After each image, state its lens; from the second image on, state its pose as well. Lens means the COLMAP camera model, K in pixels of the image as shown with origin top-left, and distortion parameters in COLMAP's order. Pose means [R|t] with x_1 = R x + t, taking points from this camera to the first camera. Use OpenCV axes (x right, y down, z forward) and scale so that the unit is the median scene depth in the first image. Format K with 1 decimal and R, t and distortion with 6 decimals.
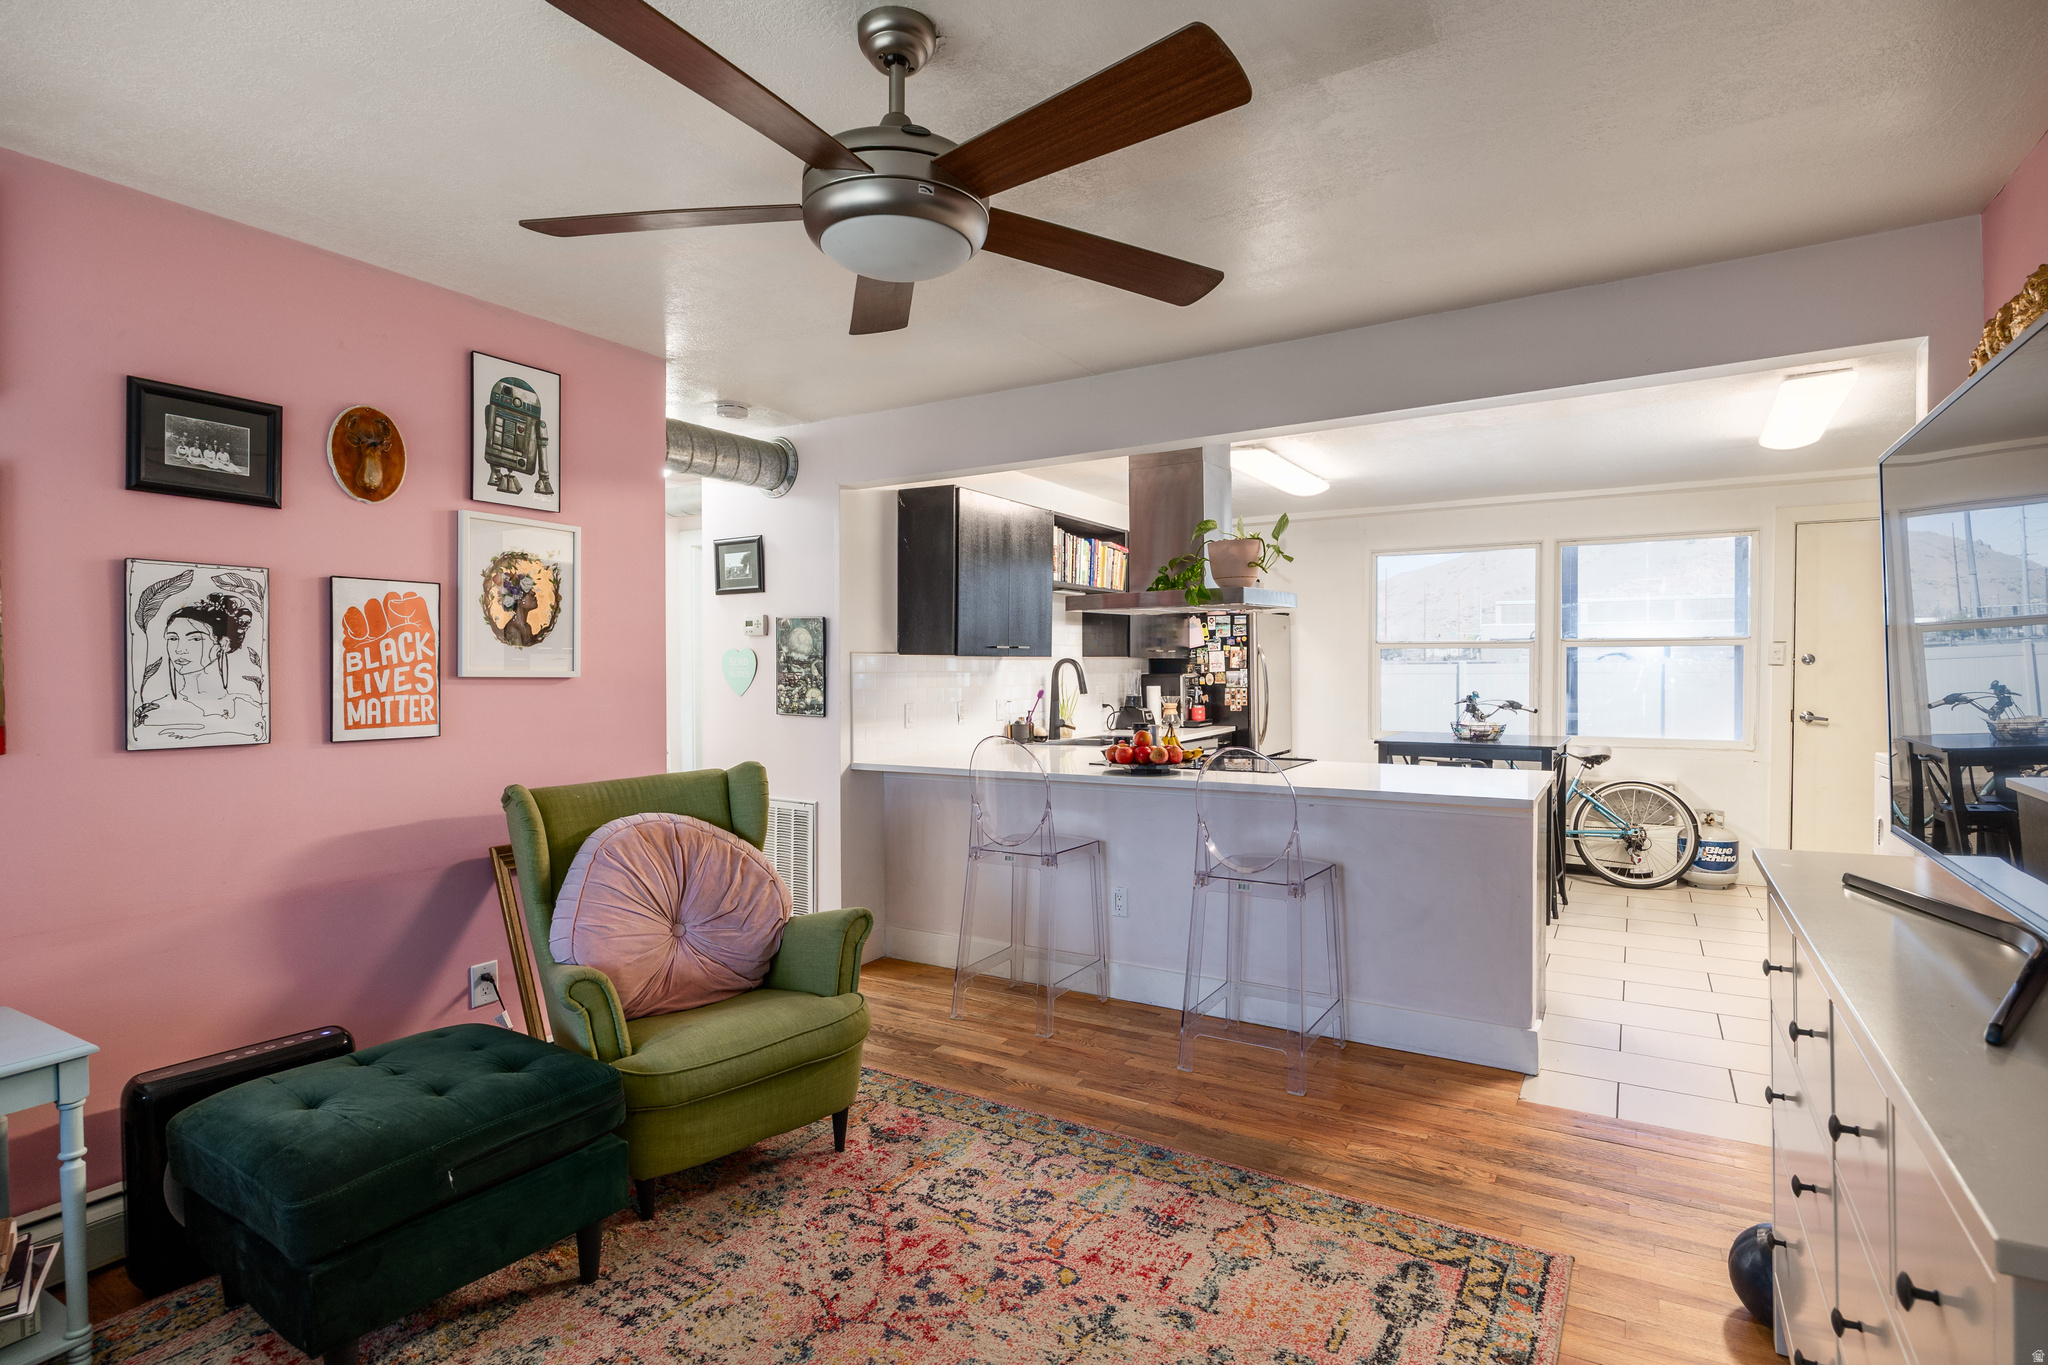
lens RADIAL K [[1004.4, 0, 1059.0], [0, 1004.4, 701.1], [0, 0, 1]] dist [-0.013167, 0.002489]
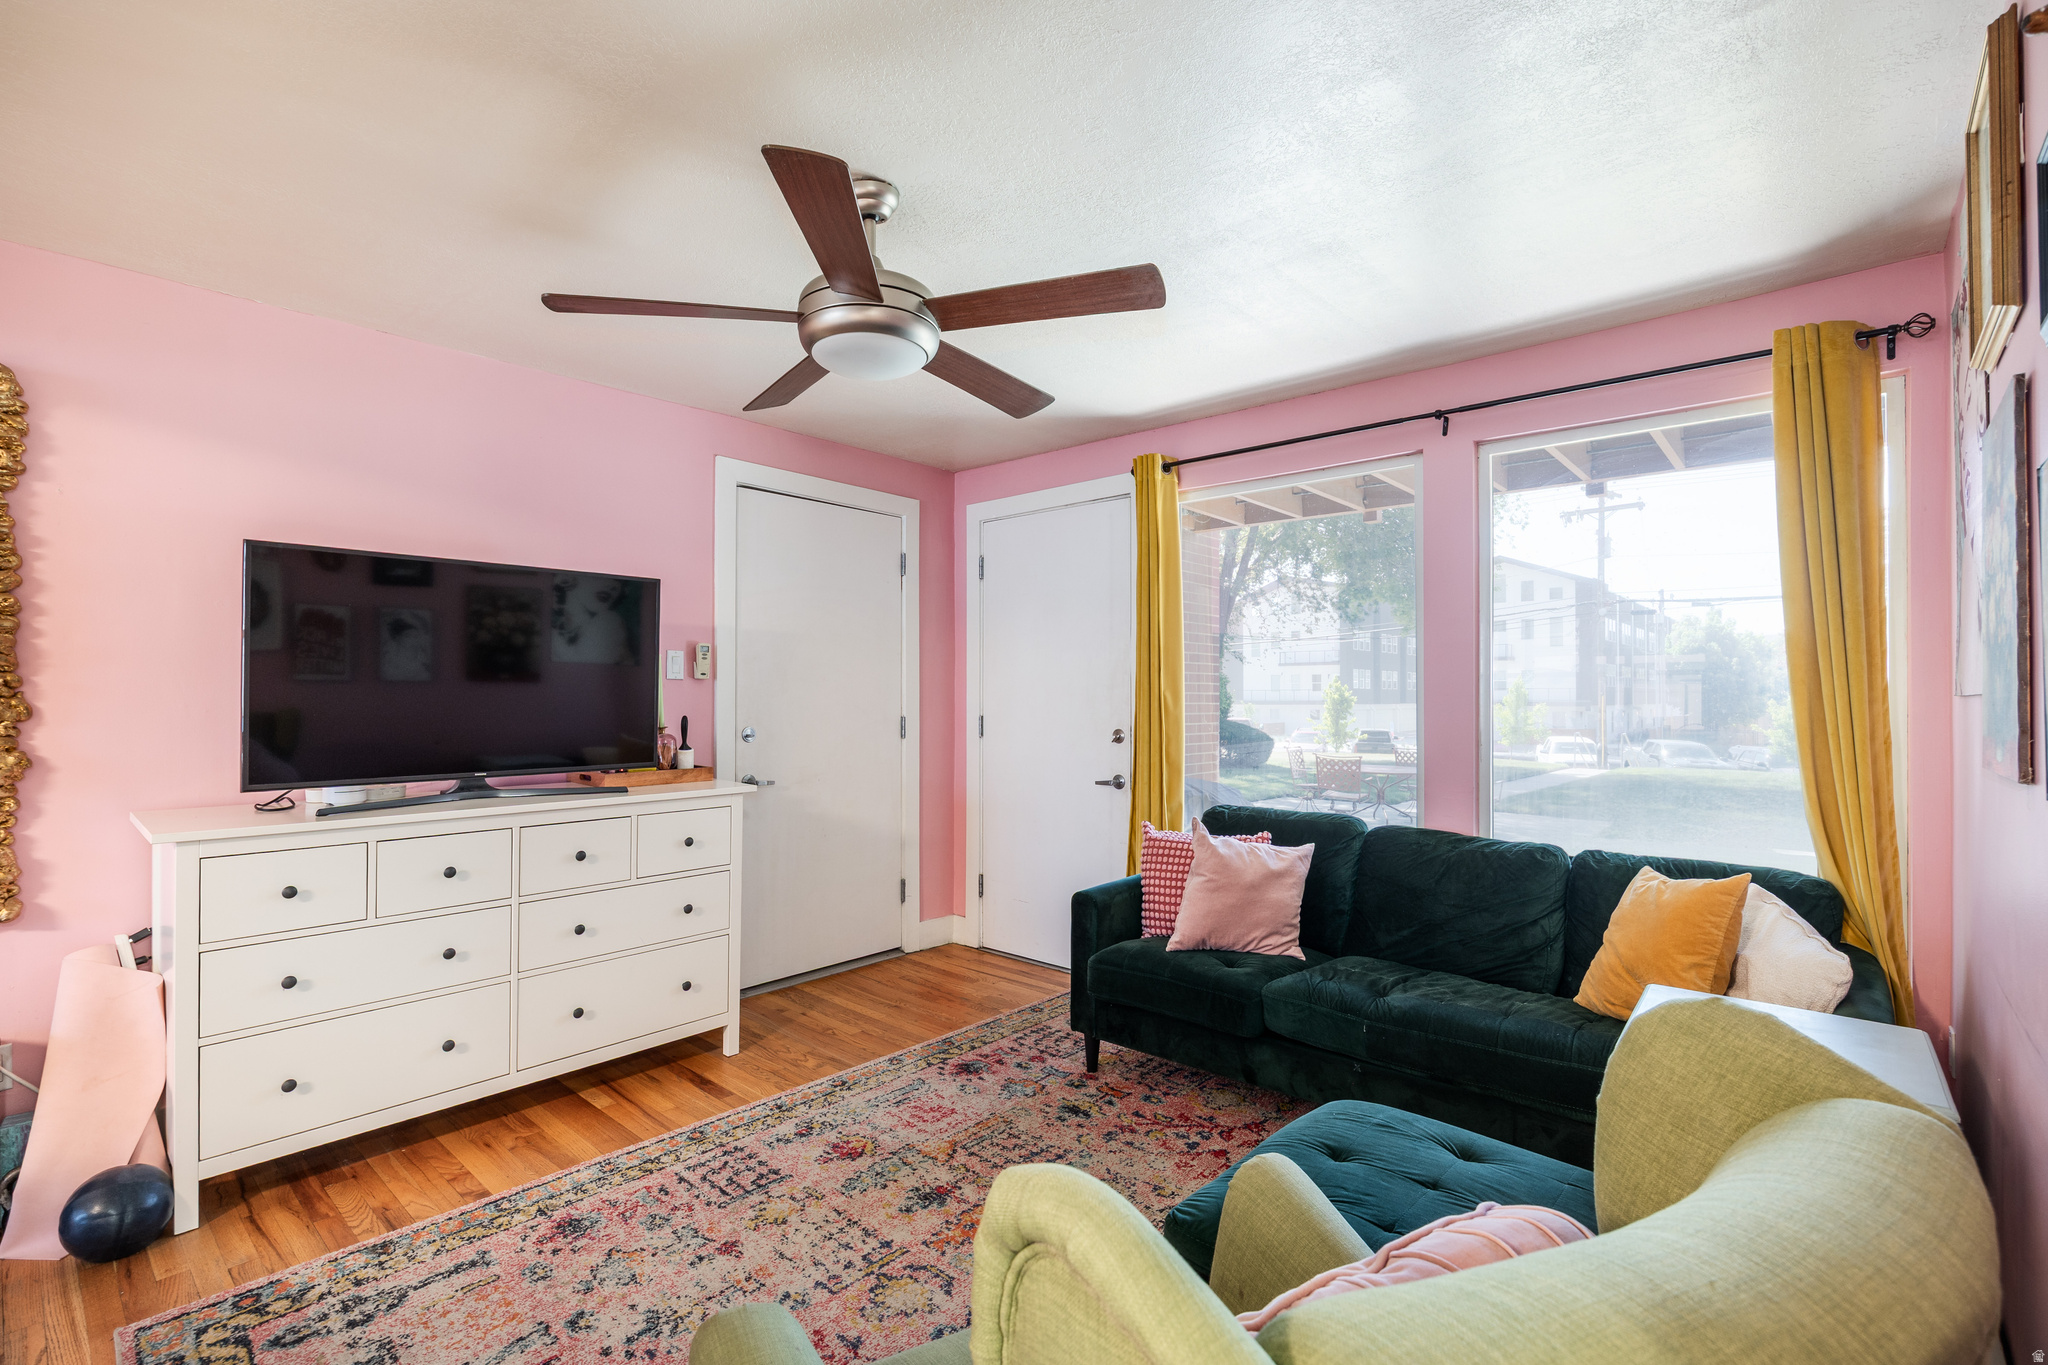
lens RADIAL K [[923.6, 0, 1023.1], [0, 923.6, 688.3], [0, 0, 1]] dist [-0.001731, 0.000028]
pose [[-0.978716, 0.008229, 0.205056, -0.261126], [0.012855, 0.999692, 0.021236, -0.017672], [-0.204818, 0.023420, -0.978520, 0.917989]]
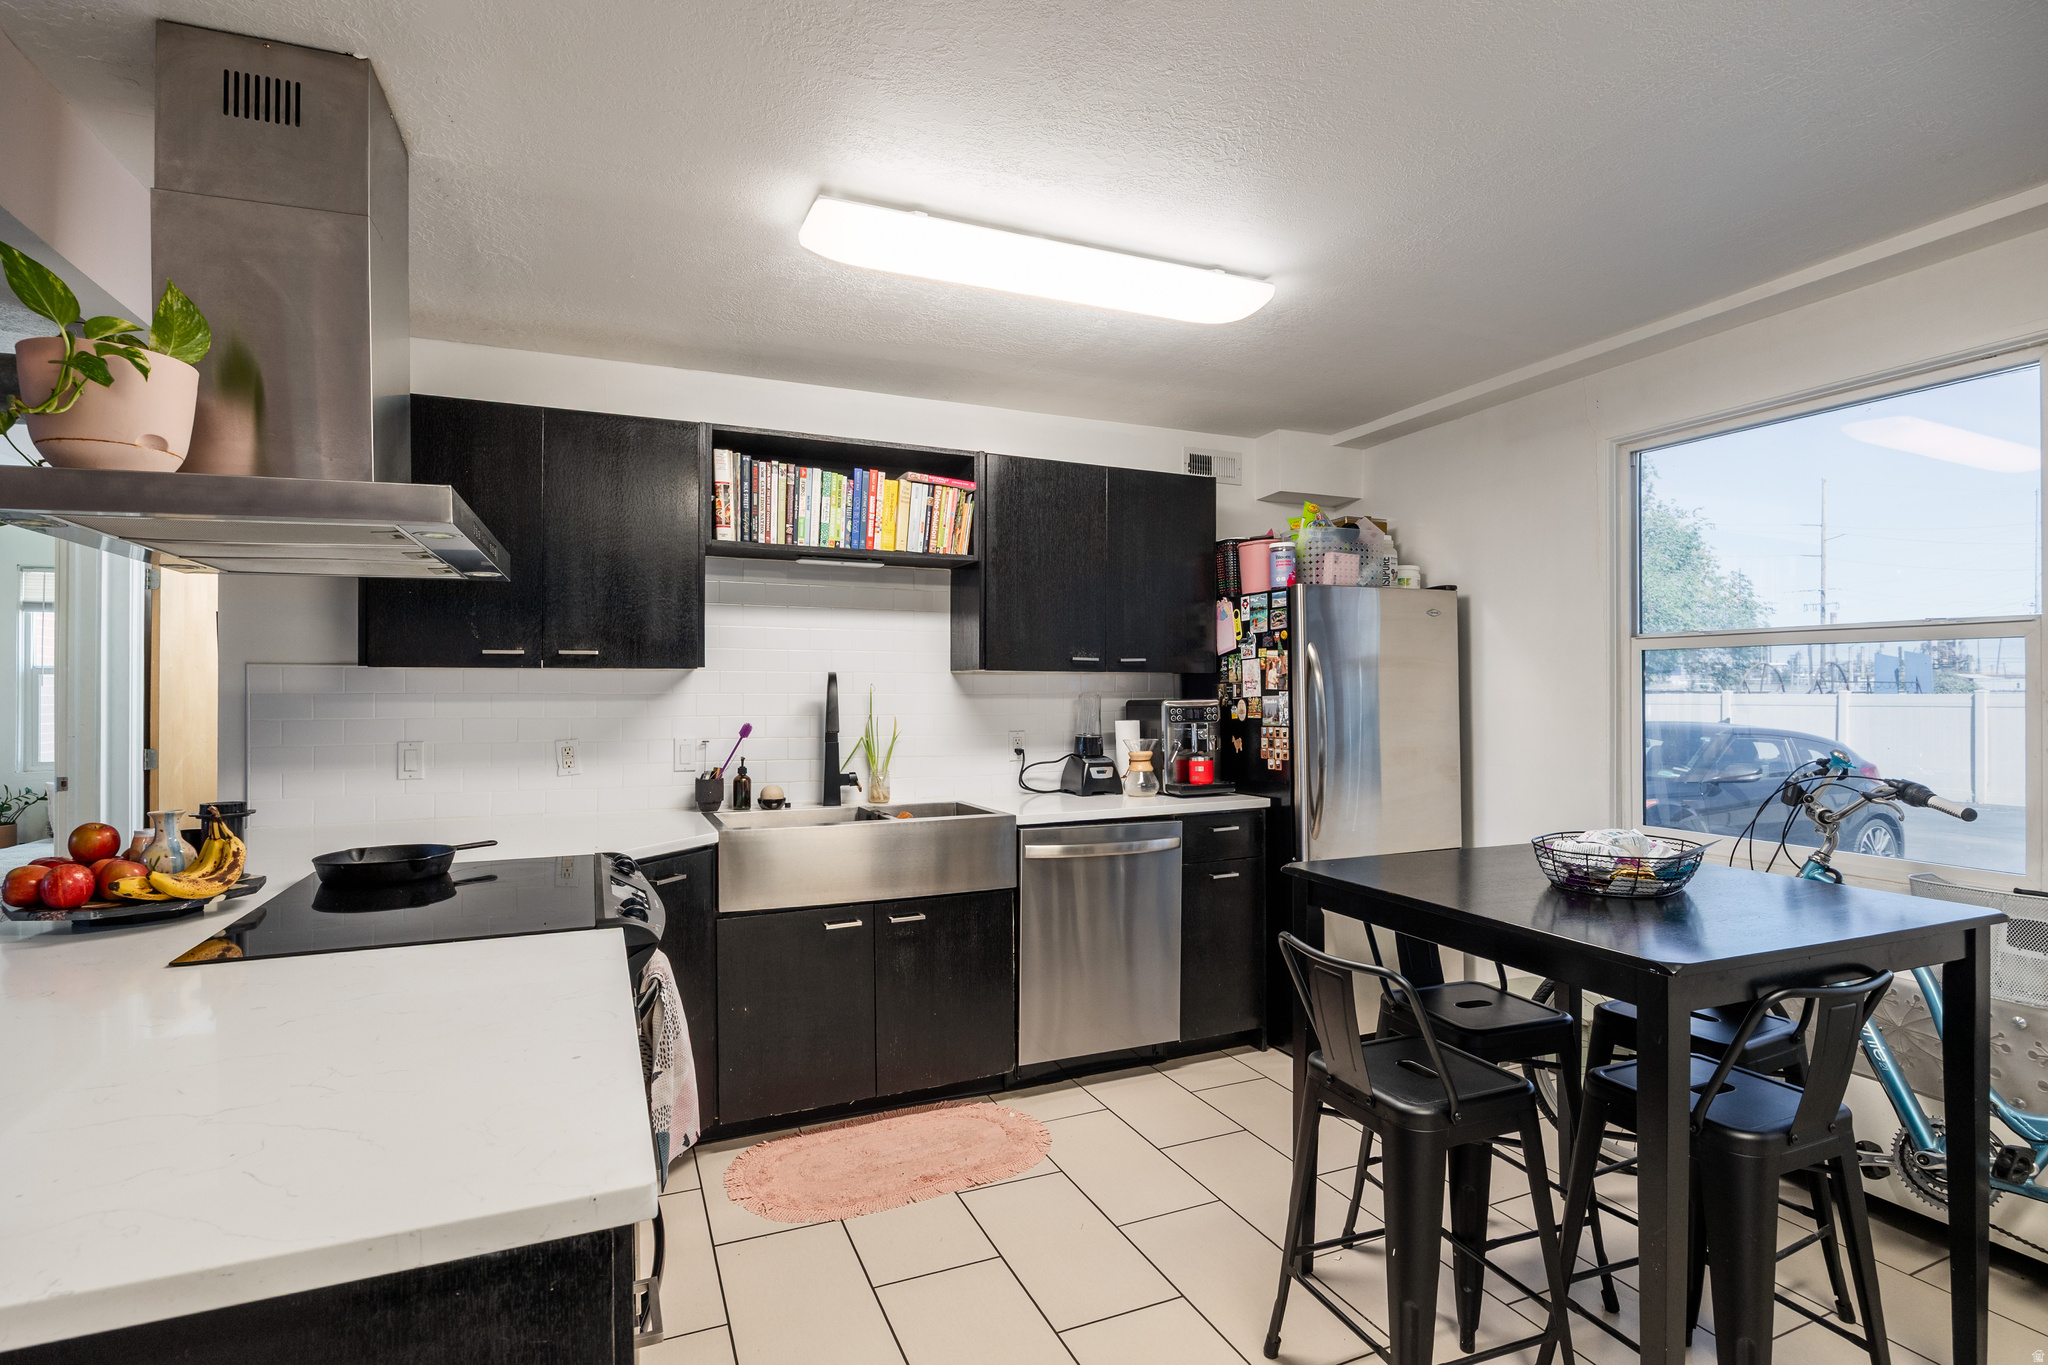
lens RADIAL K [[981.2, 0, 1040.6], [0, 981.2, 680.6], [0, 0, 1]] dist [-0.016524, 0.003027]
pose [[0.808824, -0.000821, -0.588050, 0.658635], [-0.023613, 0.999147, -0.033873, -0.029681], [0.587576, 0.041283, 0.808115, 0.869725]]
